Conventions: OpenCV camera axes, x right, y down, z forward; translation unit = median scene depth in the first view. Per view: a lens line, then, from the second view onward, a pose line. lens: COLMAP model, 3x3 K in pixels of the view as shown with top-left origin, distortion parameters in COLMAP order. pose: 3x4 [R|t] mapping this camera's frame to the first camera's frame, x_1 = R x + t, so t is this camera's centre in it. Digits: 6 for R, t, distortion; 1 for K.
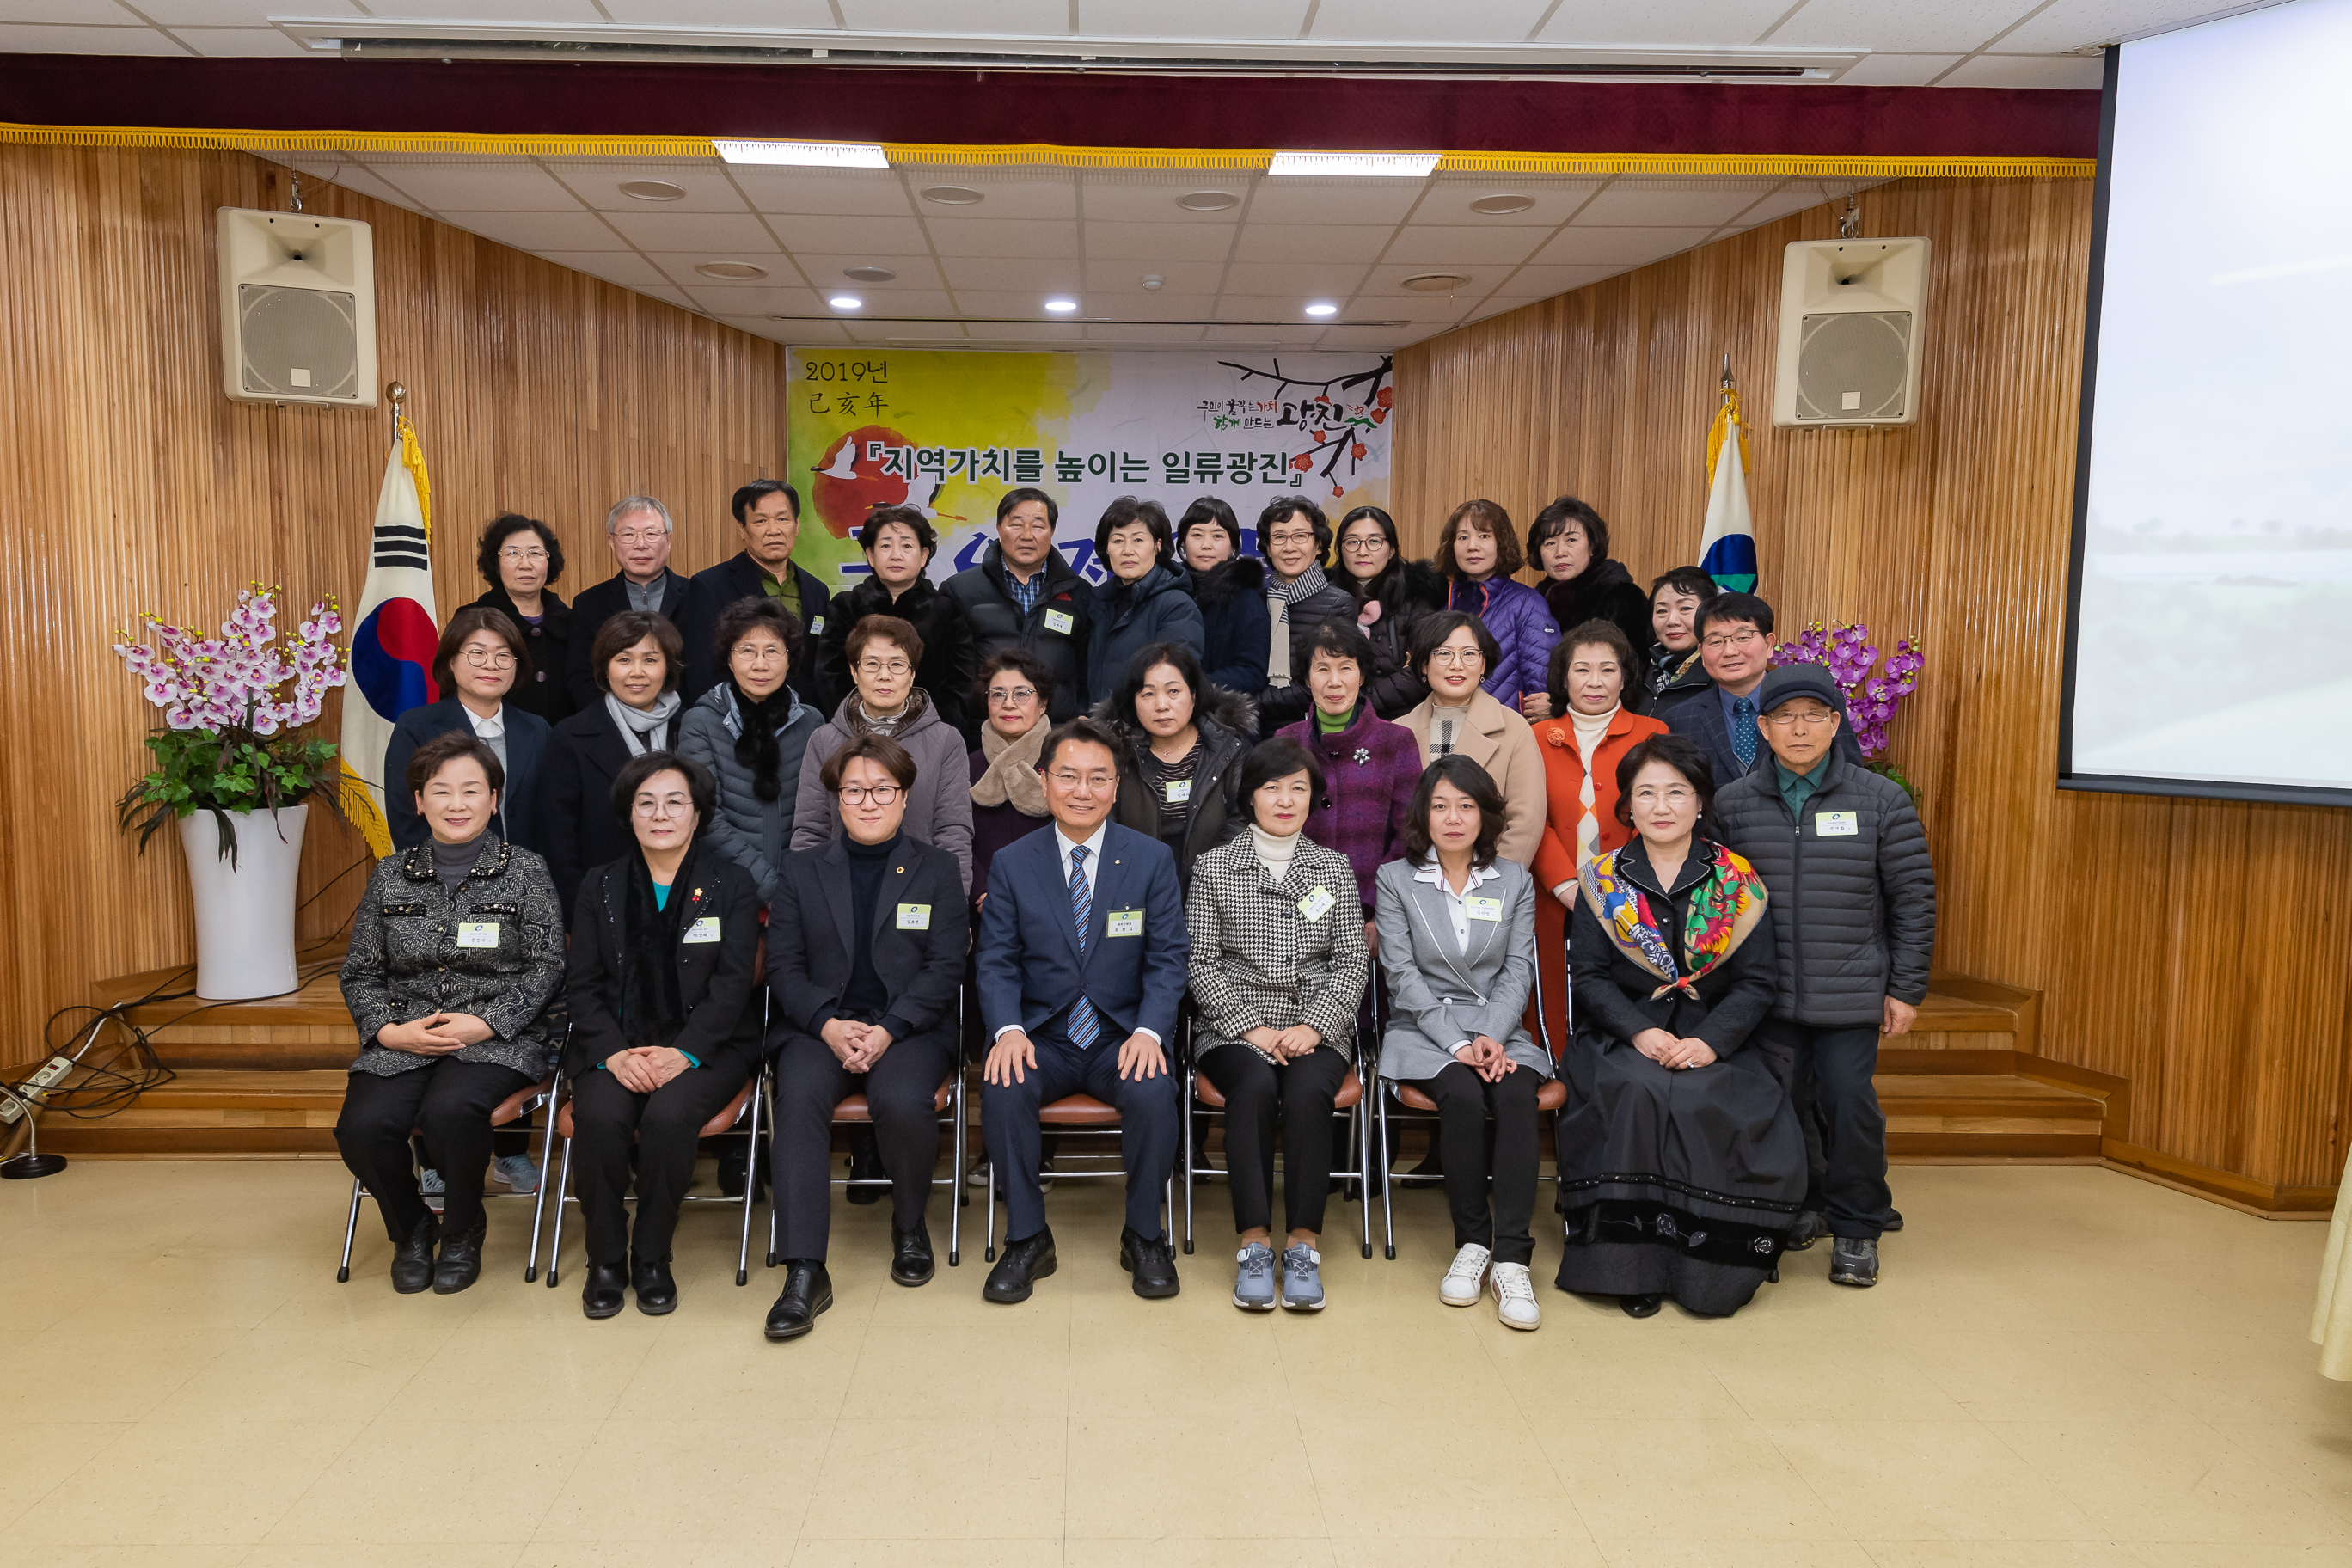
lens RADIAL K [[1688.6, 0, 1130.4], [0, 1688.6, 804.2], [0, 0, 1]] dist [0.041638, -0.036115]
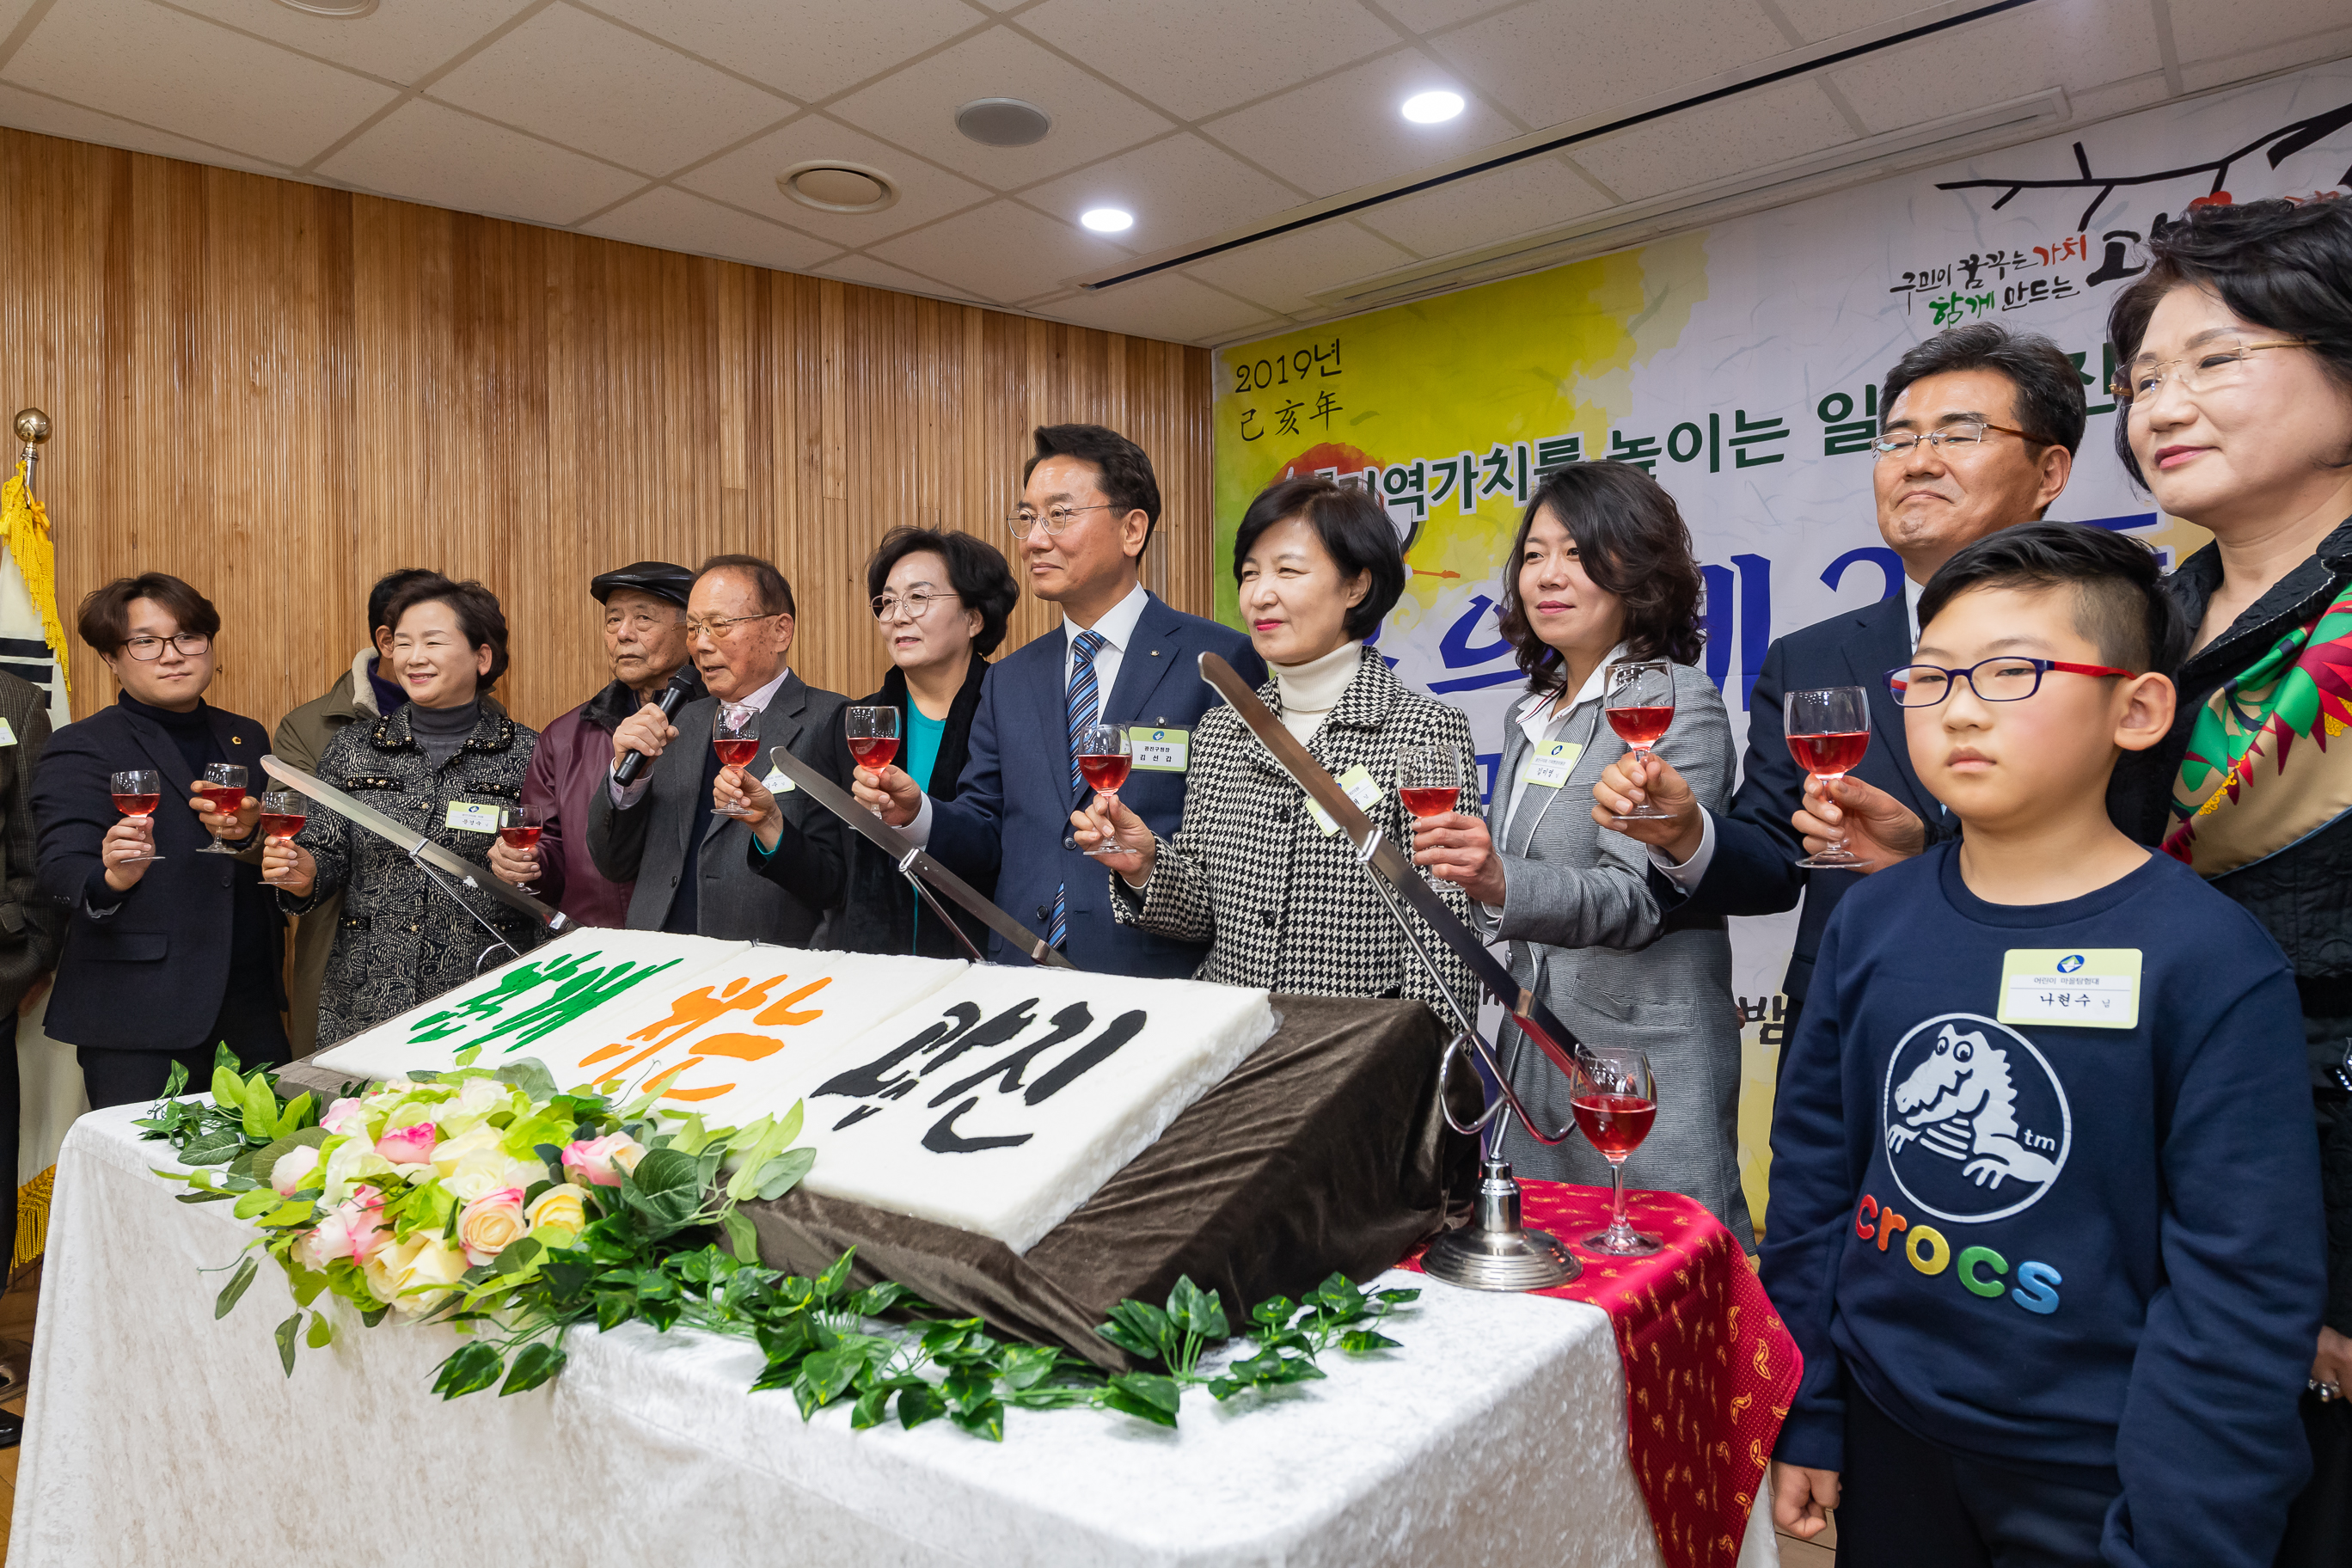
lens RADIAL K [[1425.6, 0, 1176.0], [0, 1425.6, 784.0], [0, 0, 1]] dist [0.000129, -0.006687]
pose [[0.766619, -0.020231, -0.641784, 0.202019], [-0.035614, 0.996625, -0.073959, -0.084048], [0.641114, 0.079555, 0.763311, 0.827282]]
